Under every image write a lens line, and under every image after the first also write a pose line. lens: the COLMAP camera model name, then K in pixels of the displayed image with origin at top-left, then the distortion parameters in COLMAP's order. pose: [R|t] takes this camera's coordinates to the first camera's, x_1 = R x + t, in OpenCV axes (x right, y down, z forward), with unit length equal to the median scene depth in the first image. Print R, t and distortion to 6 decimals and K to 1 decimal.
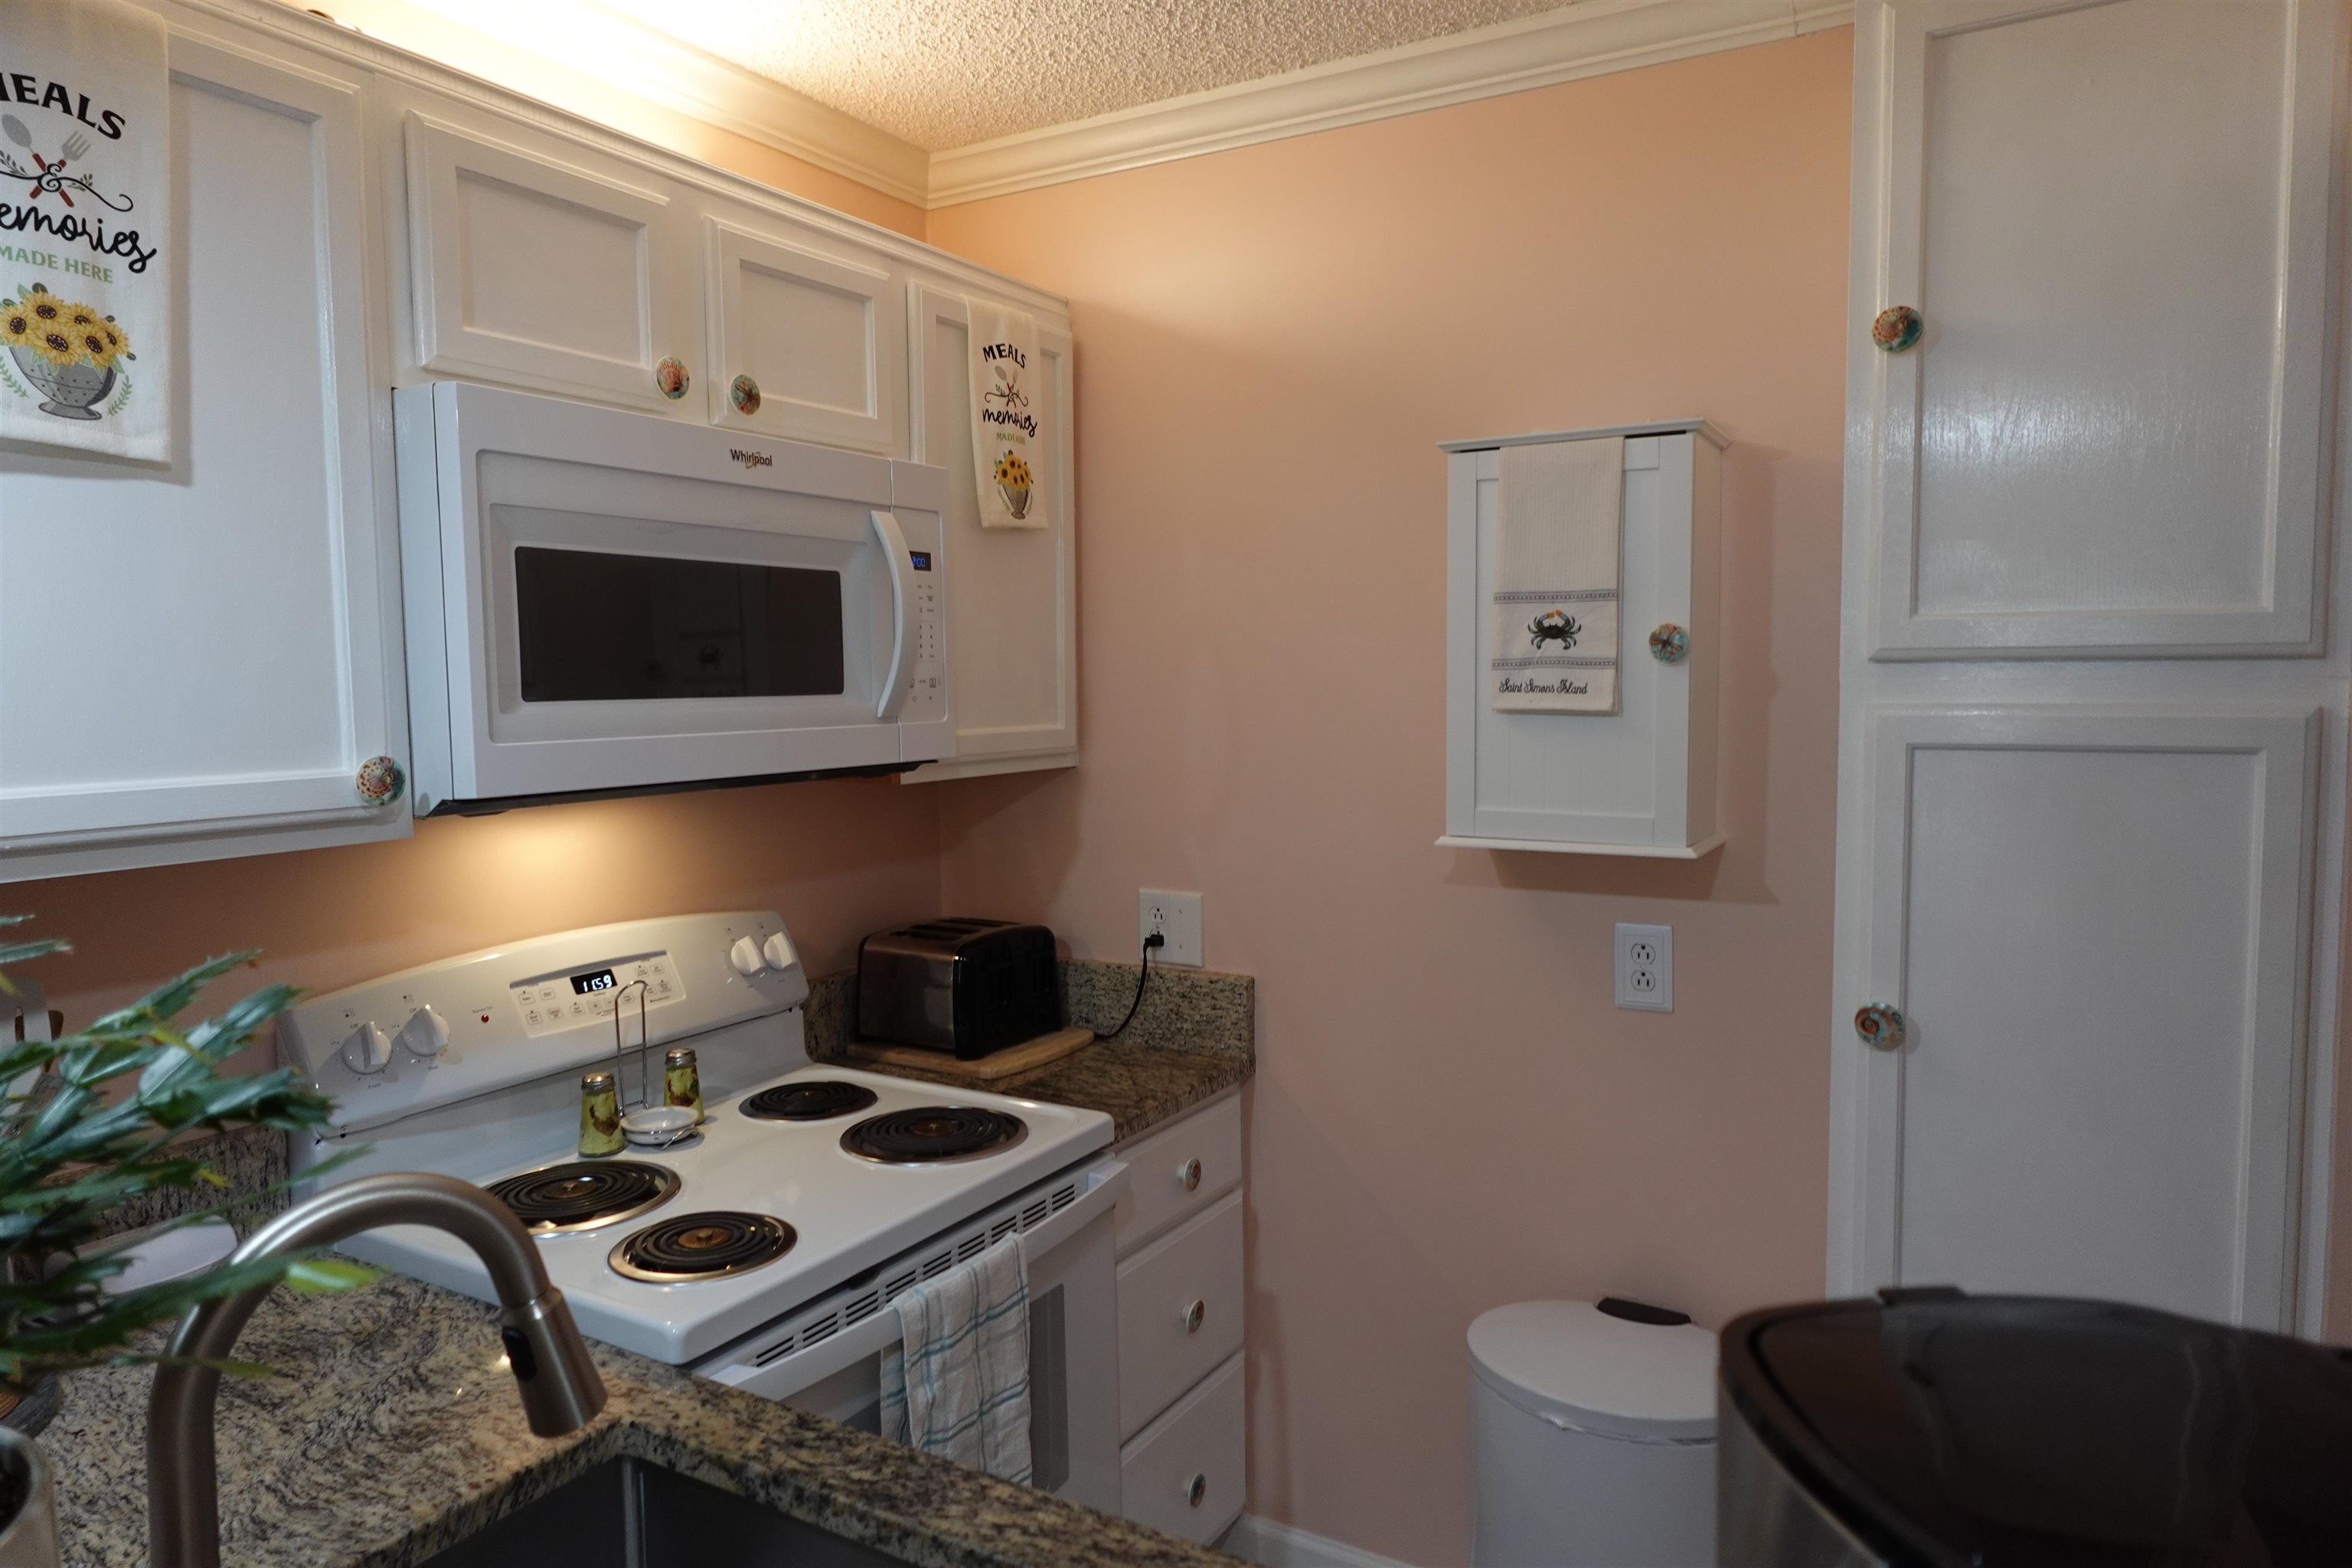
lens RADIAL K [[1459.8, 0, 1176.0], [0, 1459.8, 784.0], [0, 0, 1]] dist [-0.001989, 0.003787]
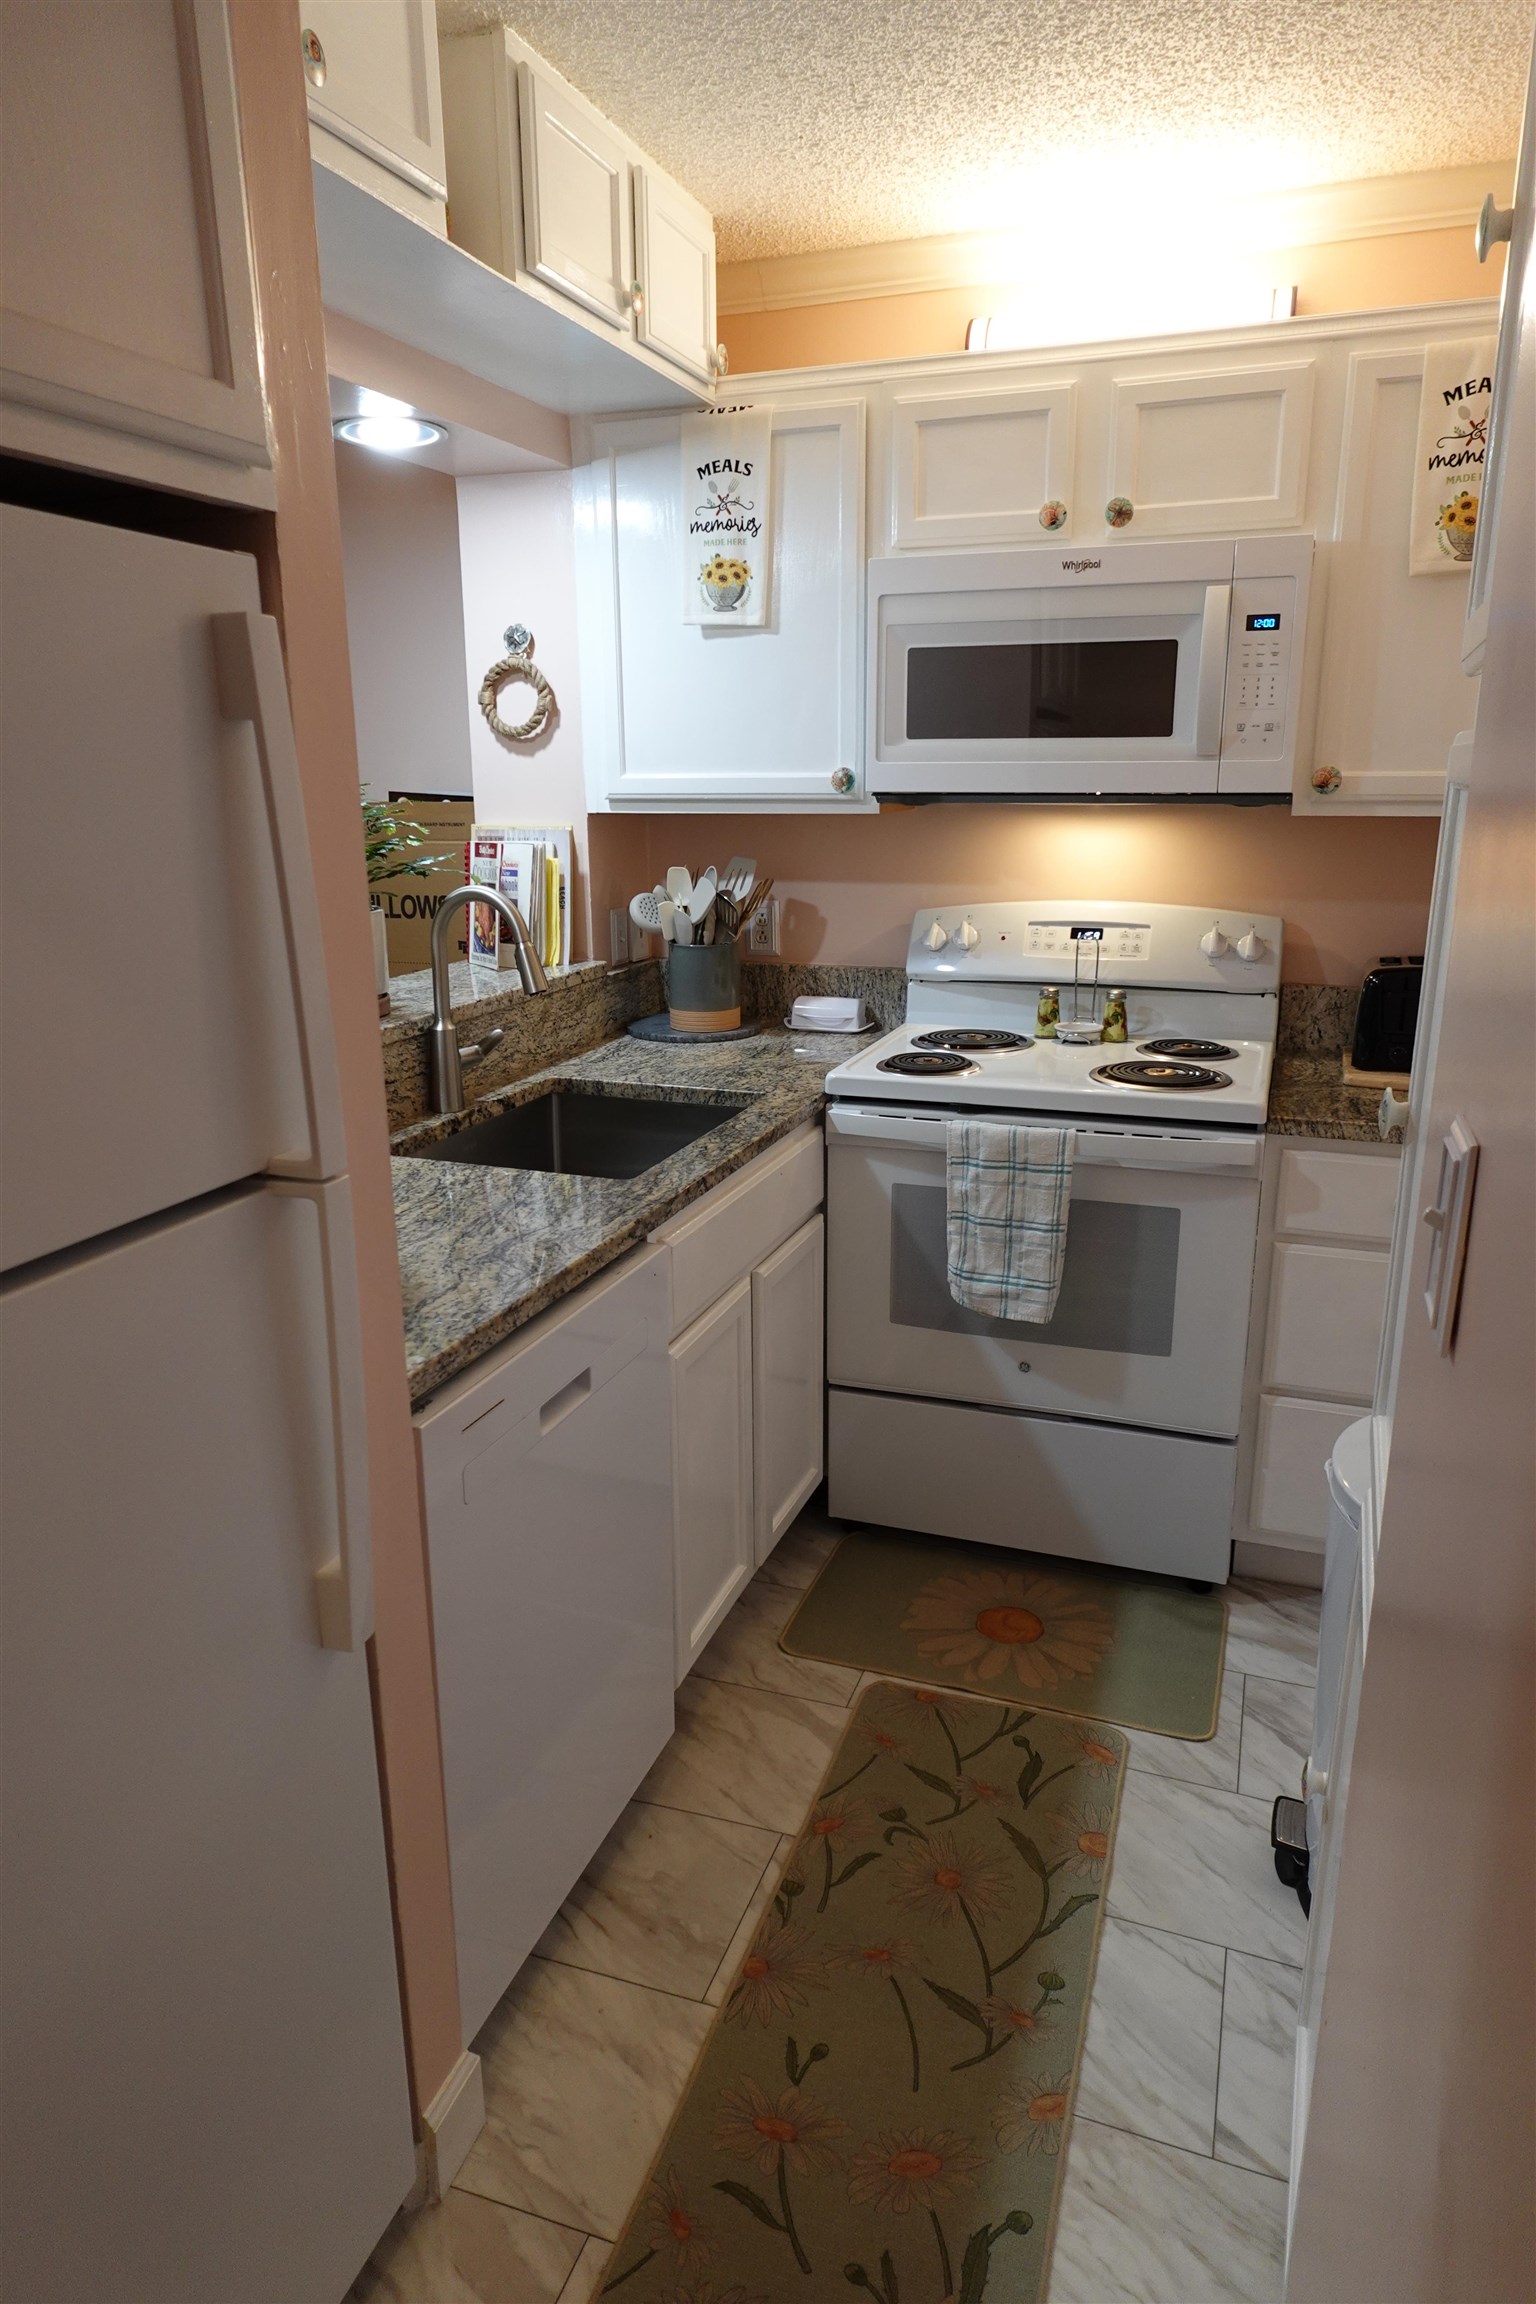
lens RADIAL K [[1430.0, 0, 768.0], [0, 1430.0, 1152.0], [0, 0, 1]] dist [-0.001989, 0.003787]
pose [[0.187329, 0.269090, -0.944721, 1.255963], [-0.069378, 0.962970, 0.260531, -0.013520], [0.979844, 0.016738, 0.199061, 0.473243]]
